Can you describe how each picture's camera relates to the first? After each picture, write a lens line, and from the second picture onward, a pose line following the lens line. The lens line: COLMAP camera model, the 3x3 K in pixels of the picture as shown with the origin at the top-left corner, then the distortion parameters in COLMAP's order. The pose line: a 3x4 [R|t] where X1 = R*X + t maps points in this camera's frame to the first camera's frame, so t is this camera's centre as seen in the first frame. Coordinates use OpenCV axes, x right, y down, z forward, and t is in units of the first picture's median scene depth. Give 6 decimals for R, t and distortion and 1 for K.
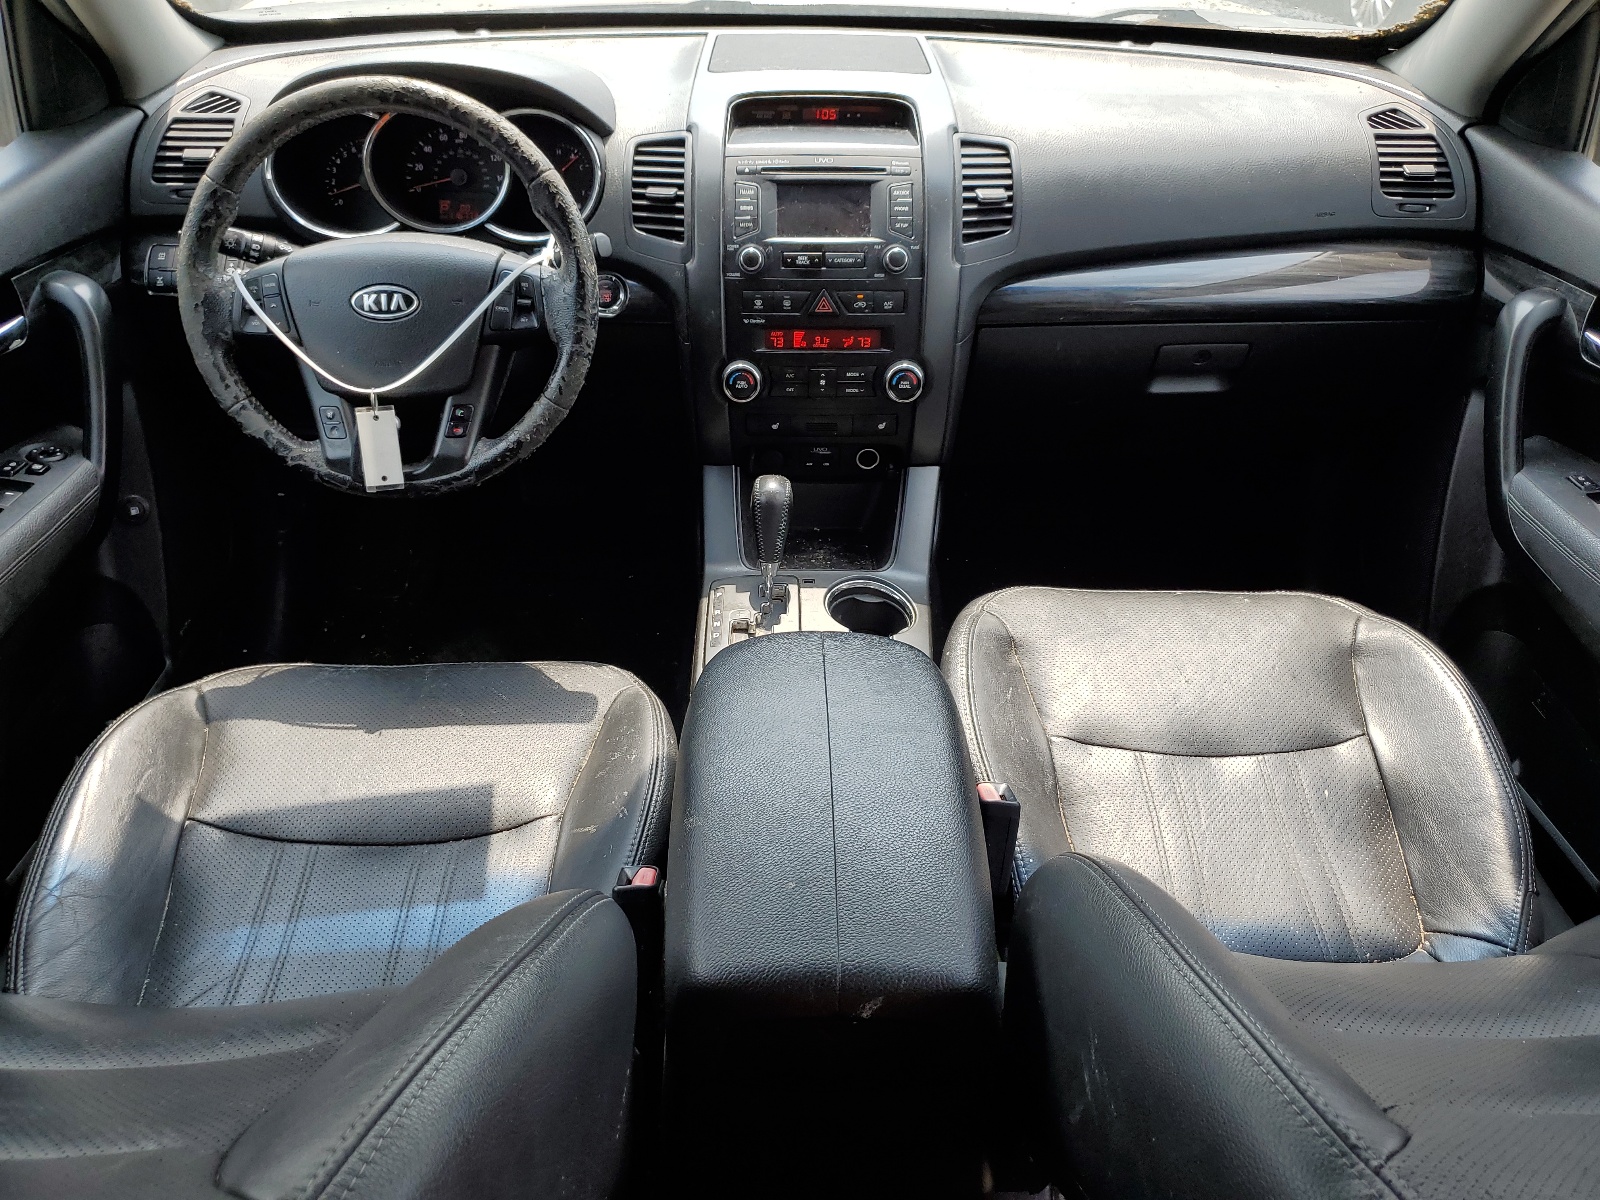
lens RADIAL K [[1221.4, 0, 798.2], [0, 1221.4, 598.2], [0, 0, 1]] dist [-0.009539, -0.003047]
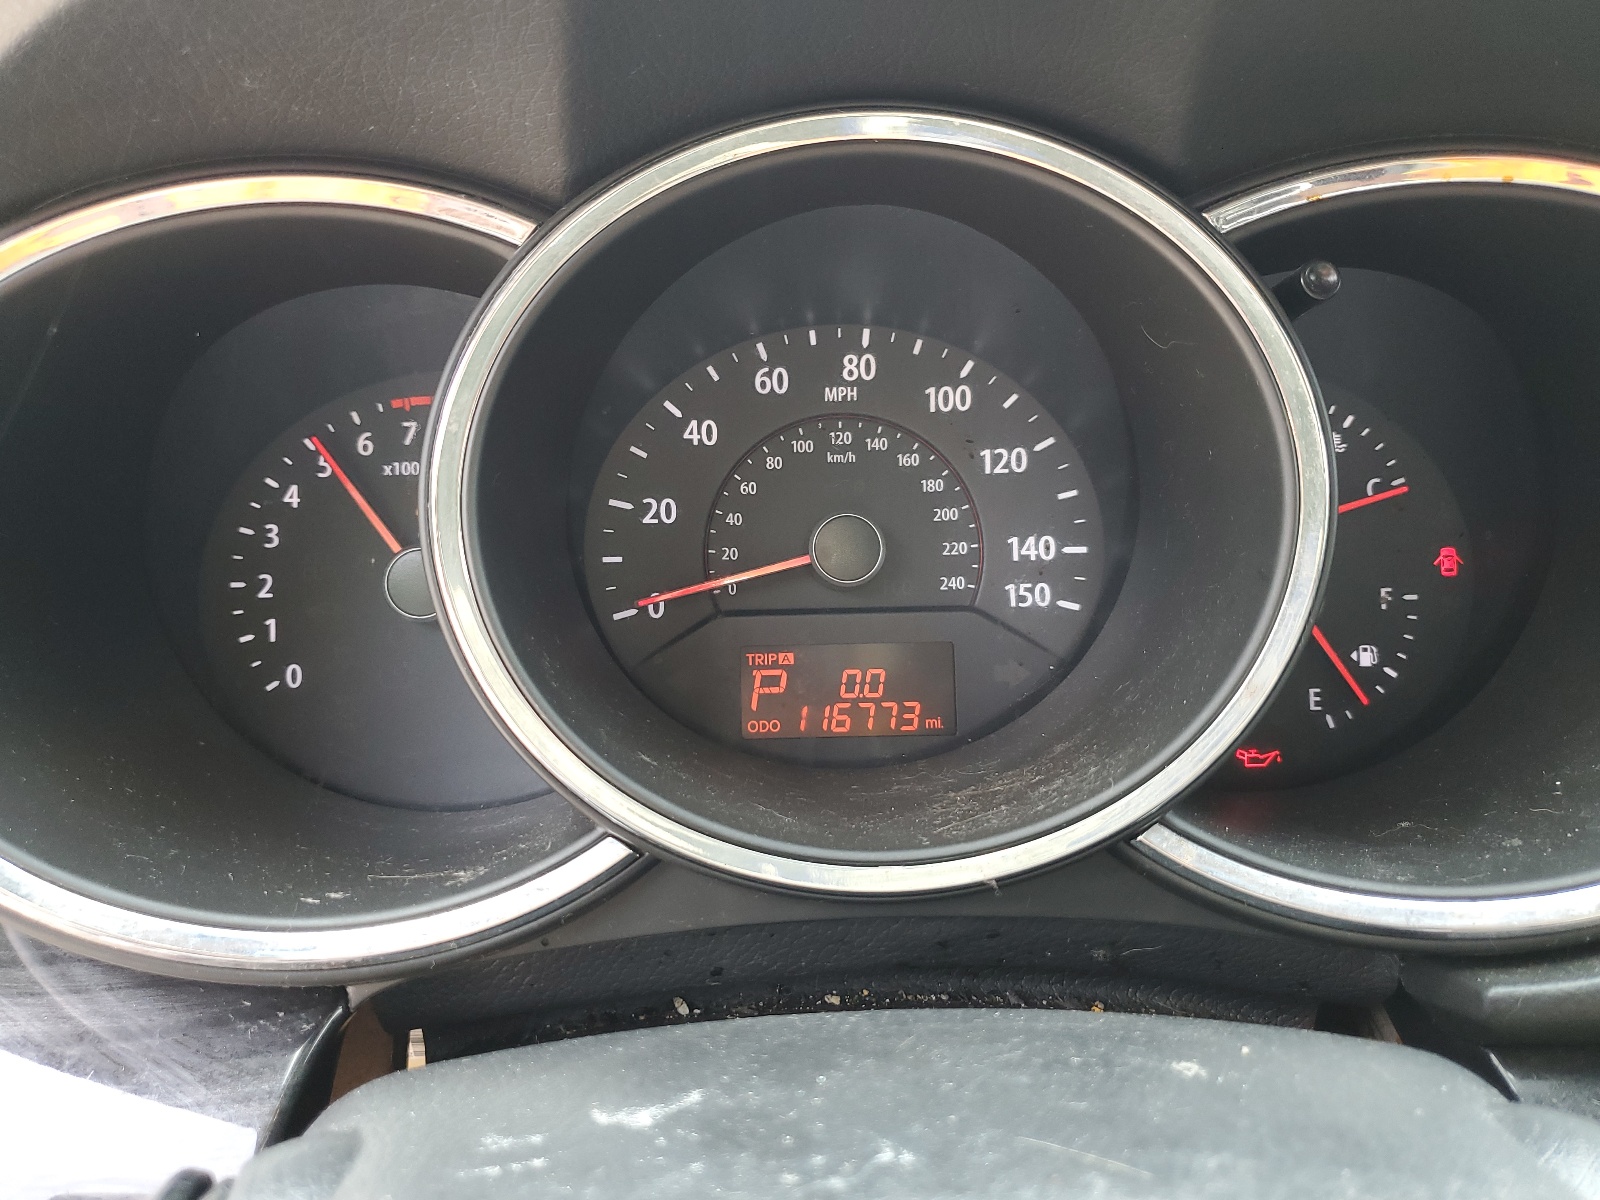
lens RADIAL K [[1221.4, 0, 800.3], [0, 1221.4, 602.0], [0, 0, 1]] dist [-0.009539, -0.003047]
pose [[0.999488, -0.031889, 0.002499, -0.287749], [0.031564, 0.970604, -0.238603, -0.285380], [0.005183, 0.238560, 0.971114, 0.792518]]
